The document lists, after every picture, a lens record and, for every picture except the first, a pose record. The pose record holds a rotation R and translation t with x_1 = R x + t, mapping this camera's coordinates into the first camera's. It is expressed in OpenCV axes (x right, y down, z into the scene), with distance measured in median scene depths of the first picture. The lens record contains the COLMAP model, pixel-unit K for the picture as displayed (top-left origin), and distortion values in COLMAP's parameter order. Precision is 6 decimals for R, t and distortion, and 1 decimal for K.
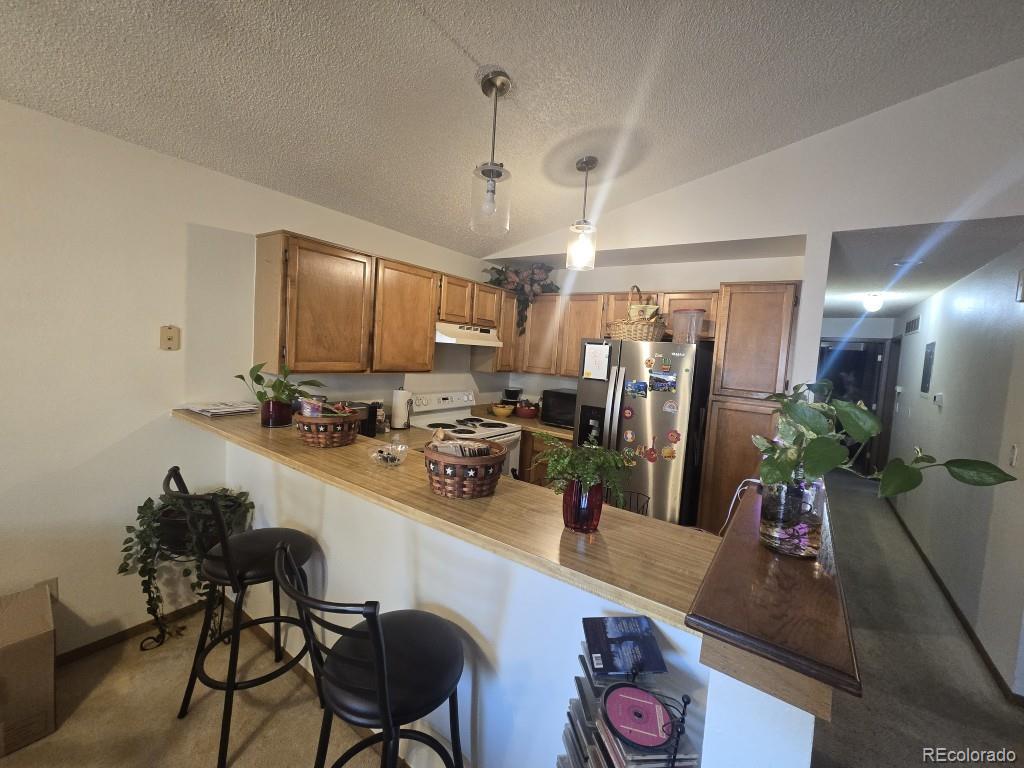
lens RADIAL K [[425.9, 0, 510.0], [0, 425.9, 374.4], [0, 0, 1]] dist [0.003169, 0.000508]
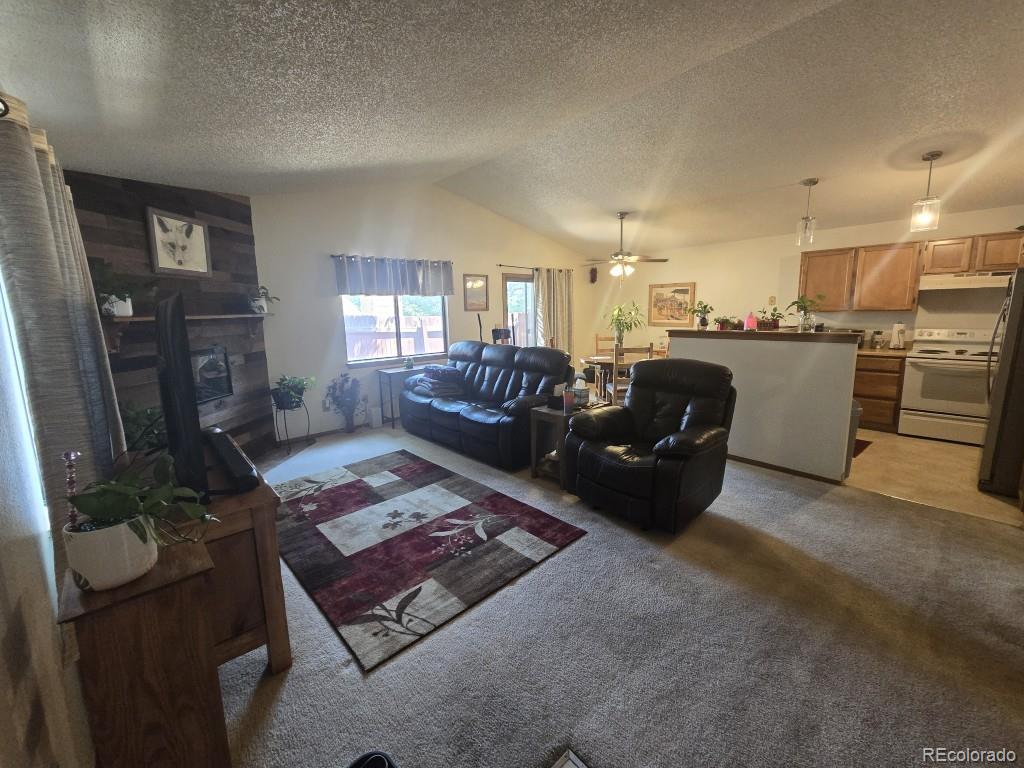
lens RADIAL K [[425.9, 0, 511.4], [0, 425.9, 381.7], [0, 0, 1]] dist [0.003169, 0.000508]
pose [[-0.213805, 0.100765, -0.971665, 1.563251], [-0.055169, 0.991833, 0.114996, 0.143796], [0.975317, 0.078193, -0.206500, -0.032877]]
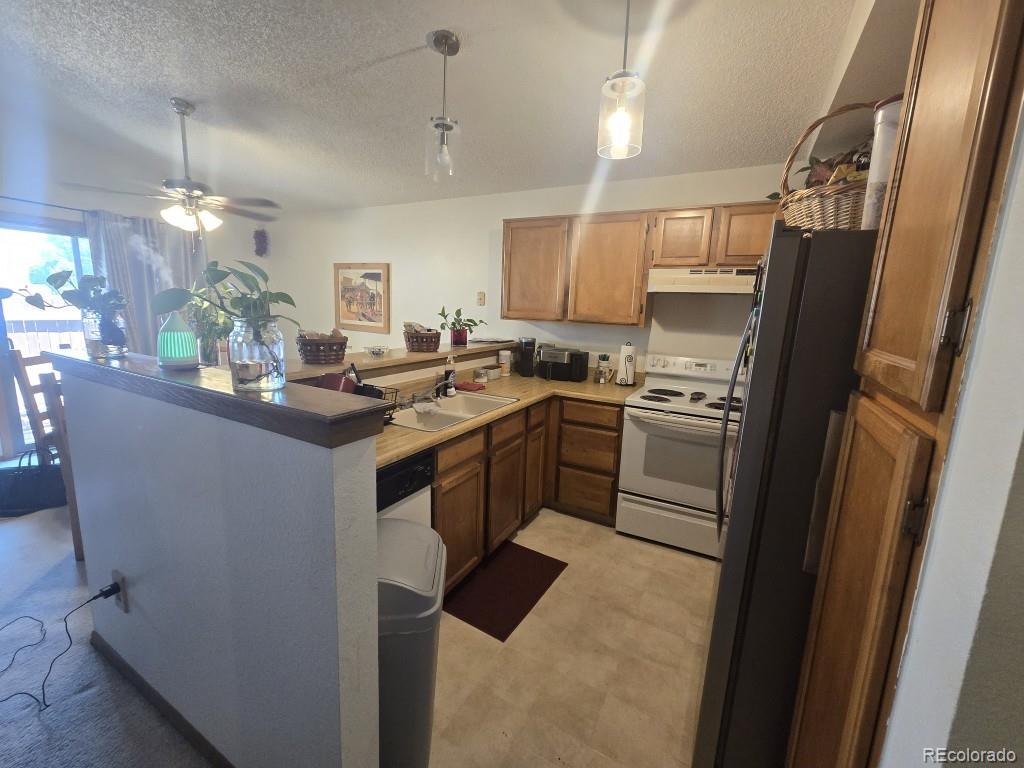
lens RADIAL K [[425.9, 0, 513.8], [0, 425.9, 383.5], [0, 0, 1]] dist [0.003169, 0.000508]
pose [[0.123458, 0.113561, -0.985831, 0.683016], [-0.094420, 0.990268, 0.102248, 0.048354], [0.987848, 0.080459, 0.132979, 0.617386]]
